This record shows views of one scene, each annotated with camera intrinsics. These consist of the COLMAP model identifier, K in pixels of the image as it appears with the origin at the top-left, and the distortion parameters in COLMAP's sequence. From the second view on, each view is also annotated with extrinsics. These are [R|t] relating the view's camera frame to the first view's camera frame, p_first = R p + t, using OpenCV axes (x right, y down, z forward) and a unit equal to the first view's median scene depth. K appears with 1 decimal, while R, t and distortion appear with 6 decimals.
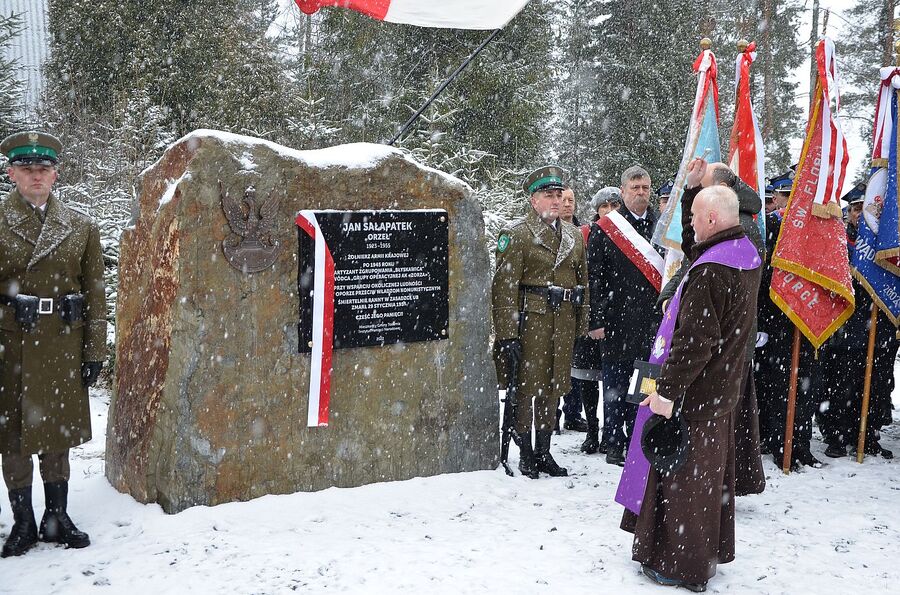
lens RADIAL K [[1034.3, 0, 451.1], [0, 1034.3, 294.0], [0, 0, 1]] dist [0.035658, 0.000000]
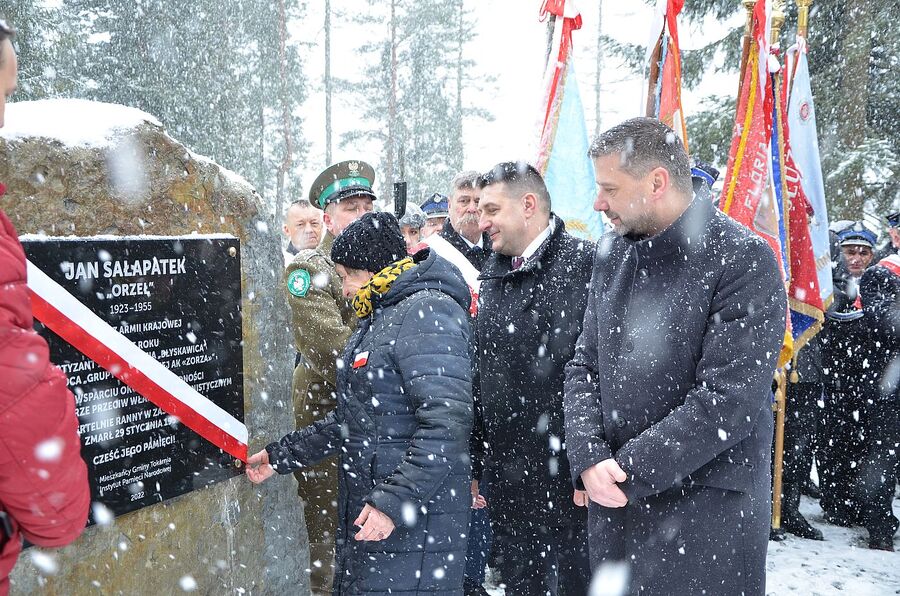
lens RADIAL K [[1034.3, 0, 451.7], [0, 1034.3, 295.5], [0, 0, 1]] dist [0.035658, 0.000000]
pose [[0.882250, -0.037982, 0.469246, -0.164625], [0.053231, 0.998396, -0.019269, -0.034392], [-0.467762, 0.041979, 0.882857, 0.488898]]
